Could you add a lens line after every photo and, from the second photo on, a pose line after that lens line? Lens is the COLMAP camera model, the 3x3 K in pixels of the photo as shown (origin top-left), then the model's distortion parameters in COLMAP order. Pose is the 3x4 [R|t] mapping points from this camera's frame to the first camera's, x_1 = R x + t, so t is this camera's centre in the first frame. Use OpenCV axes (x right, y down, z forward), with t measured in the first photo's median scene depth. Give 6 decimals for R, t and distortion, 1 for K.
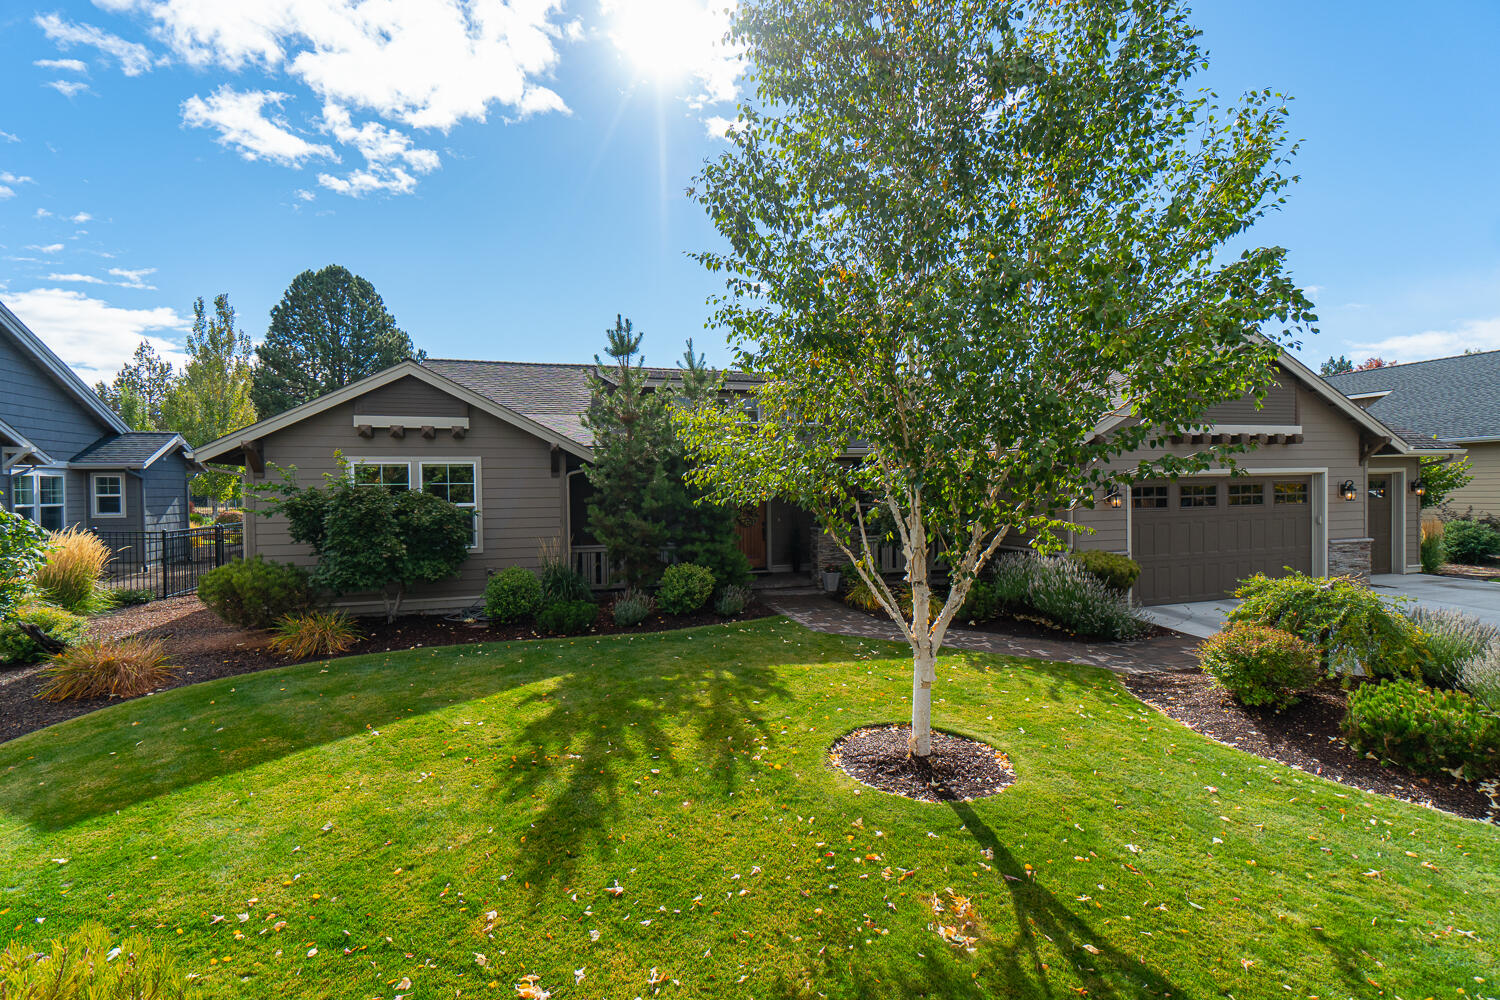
lens RADIAL K [[649.2, 0, 743.4], [0, 649.2, 488.5], [0, 0, 1]] dist [-0.001925, 0.000049]
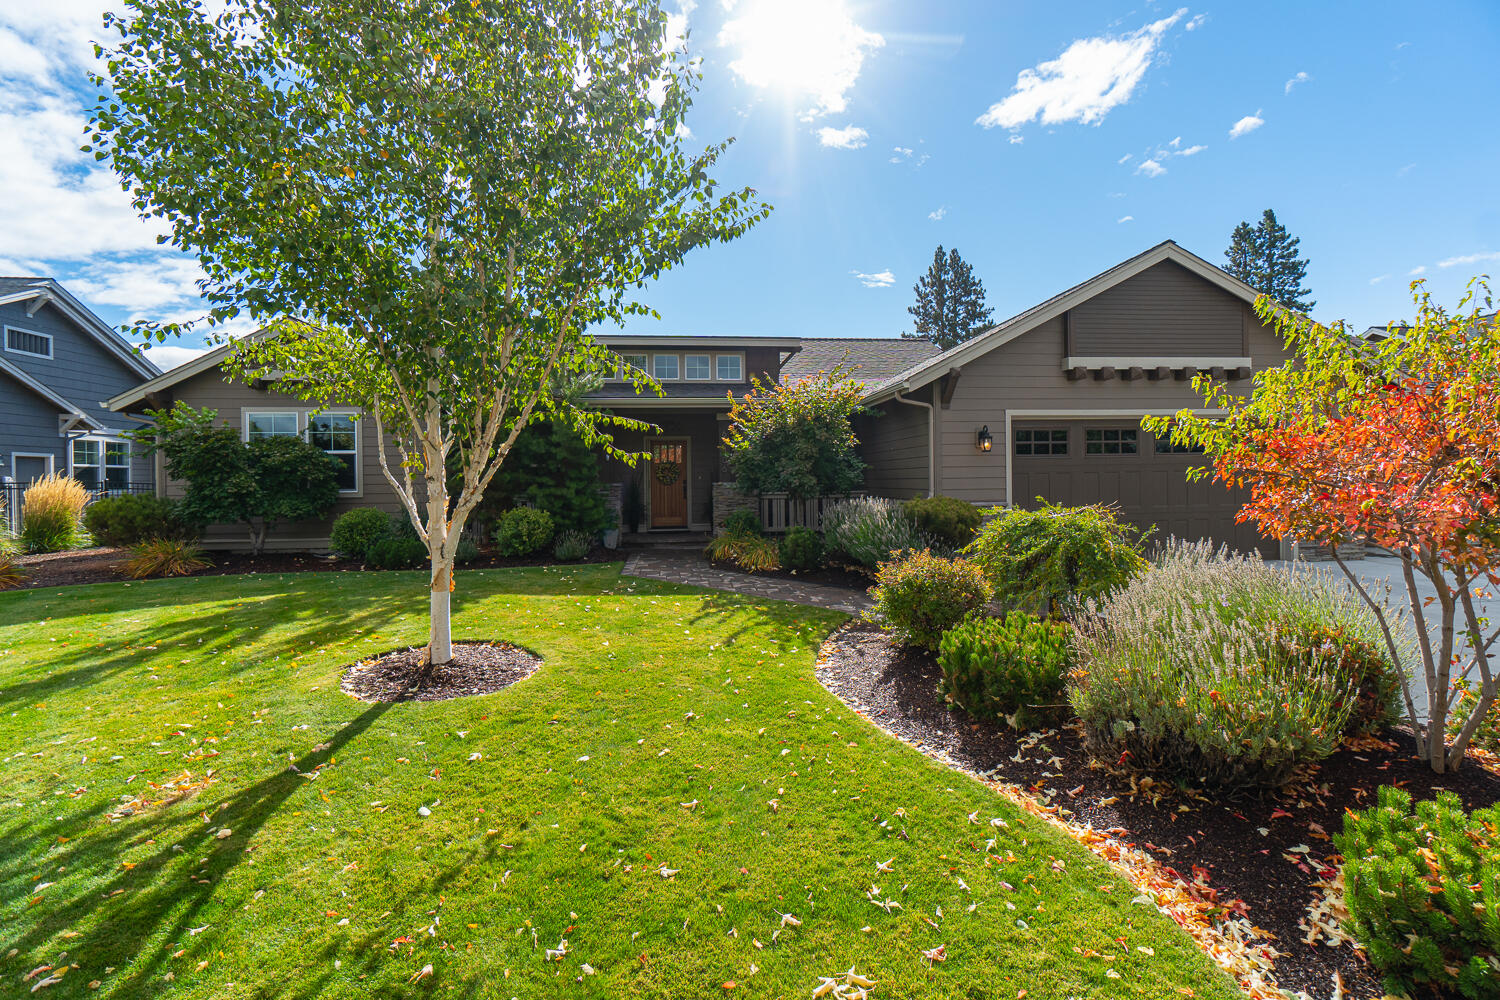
lens RADIAL K [[636.0, 0, 750.0], [0, 636.0, 500.0], [0, 0, 1]] dist [0.000653, 0.000095]
pose [[0.983461, 0.008316, -0.180932, 0.432110], [-0.001950, 0.999374, 0.035336, 0.066720], [0.181112, -0.034399, 0.982861, 0.086045]]
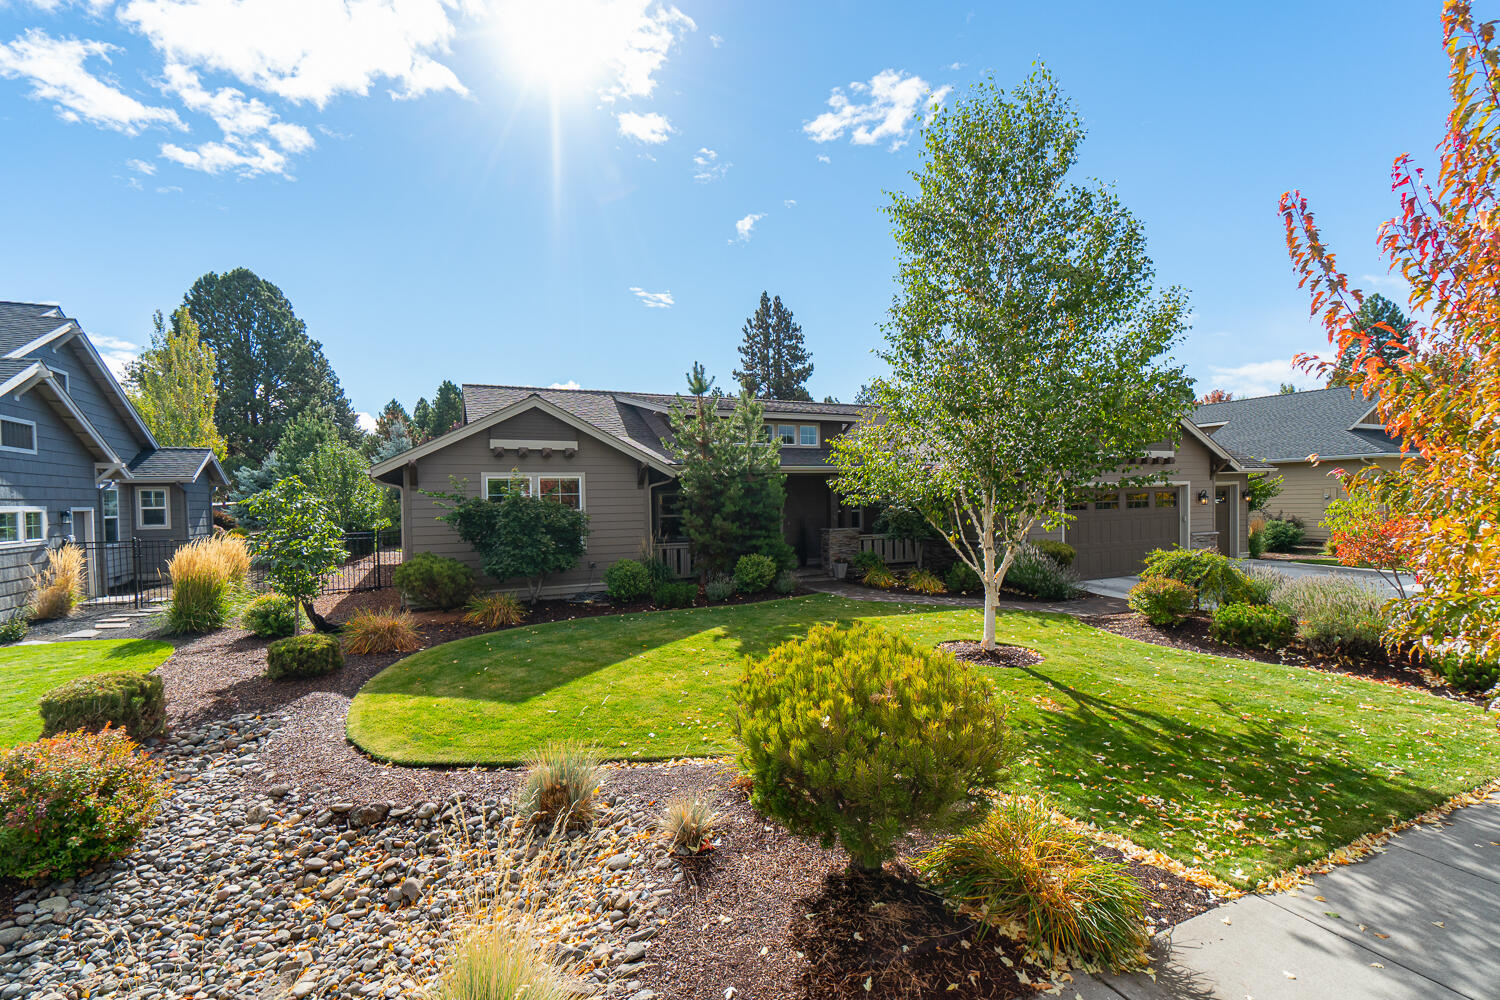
lens RADIAL K [[655.6, 0, 753.3], [0, 655.6, 508.7], [0, 0, 1]] dist [0.044589, -0.026773]
pose [[0.985788, -0.005144, 0.167916, -0.303006], [0.003502, 0.999943, 0.010068, 0.010521], [-0.167958, -0.009337, 0.985750, -0.288084]]
